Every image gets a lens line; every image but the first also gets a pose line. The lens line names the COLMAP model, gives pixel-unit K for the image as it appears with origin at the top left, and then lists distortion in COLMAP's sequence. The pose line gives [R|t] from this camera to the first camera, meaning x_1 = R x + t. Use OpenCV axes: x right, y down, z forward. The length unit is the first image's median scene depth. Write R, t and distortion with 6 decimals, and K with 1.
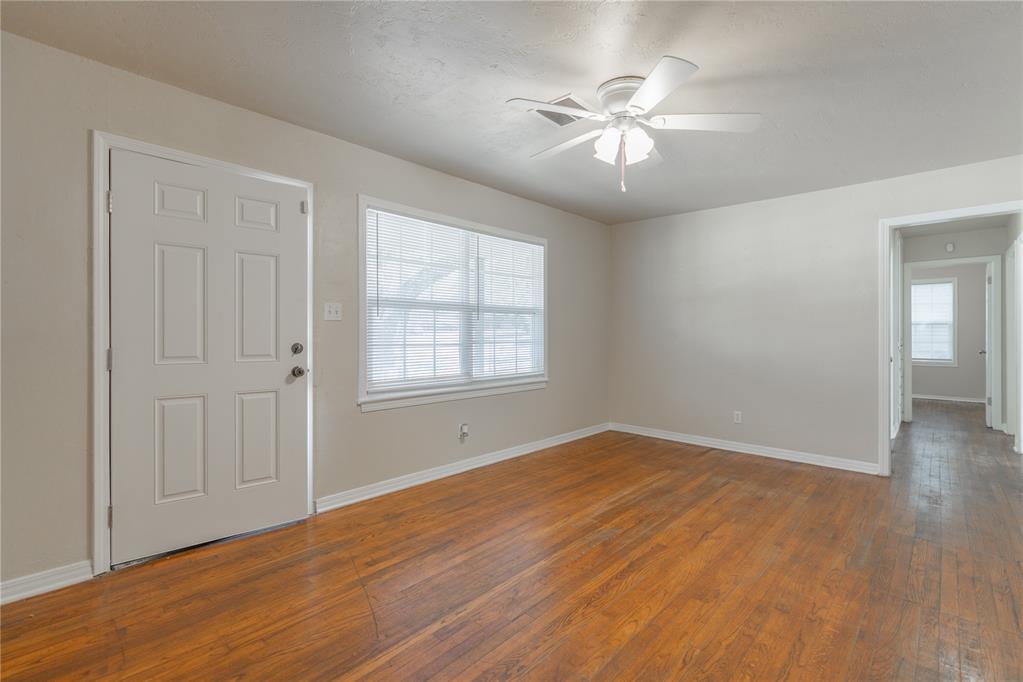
lens RADIAL K [[460.4, 0, 511.2], [0, 460.4, 333.7], [0, 0, 1]] dist [-0.010323, 0.003022]
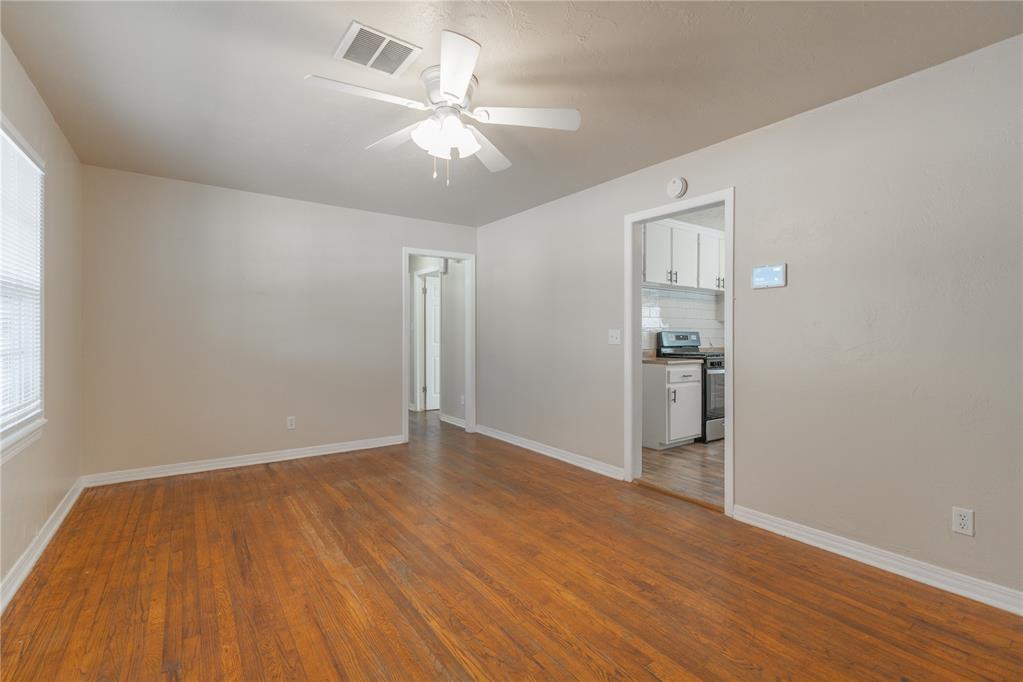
lens RADIAL K [[460.4, 0, 516.8], [0, 460.4, 334.2], [0, 0, 1]] dist [-0.010323, 0.003022]
pose [[0.191244, -0.000930, 0.981542, -0.558330], [0.002816, 0.999996, 0.000399, -0.000110], [-0.981539, 0.002688, 0.191245, 0.581797]]
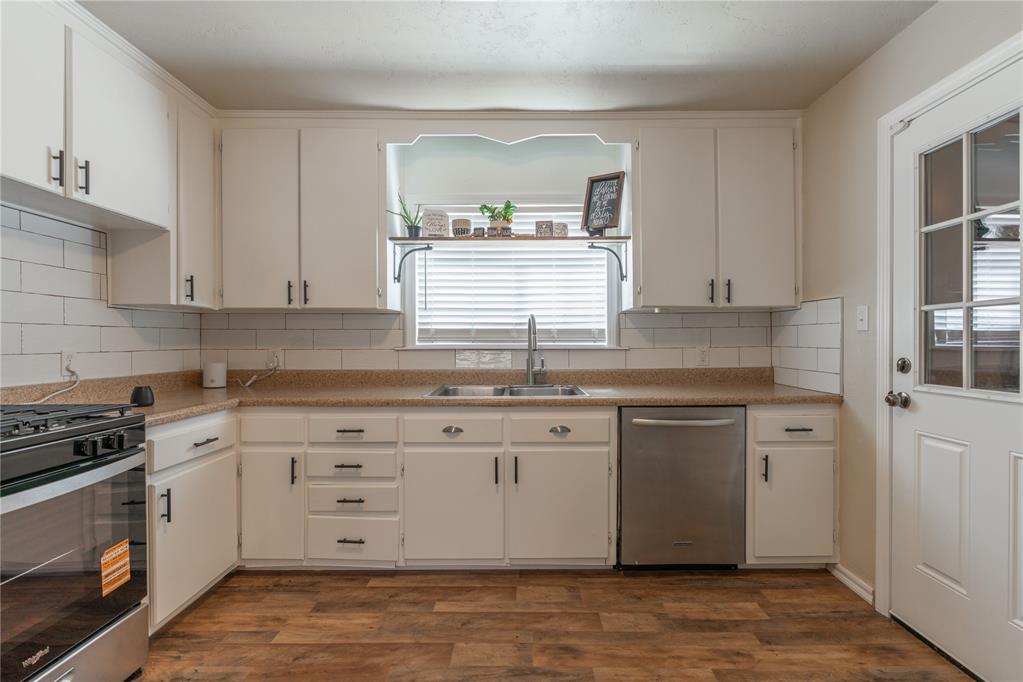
lens RADIAL K [[460.4, 0, 526.2], [0, 460.4, 342.0], [0, 0, 1]] dist [-0.010323, 0.003022]
pose [[-0.685341, -0.005033, 0.728205, 0.707714], [0.002471, 0.999954, 0.009237, 0.000308], [-0.728218, 0.008130, -0.685298, 0.079150]]
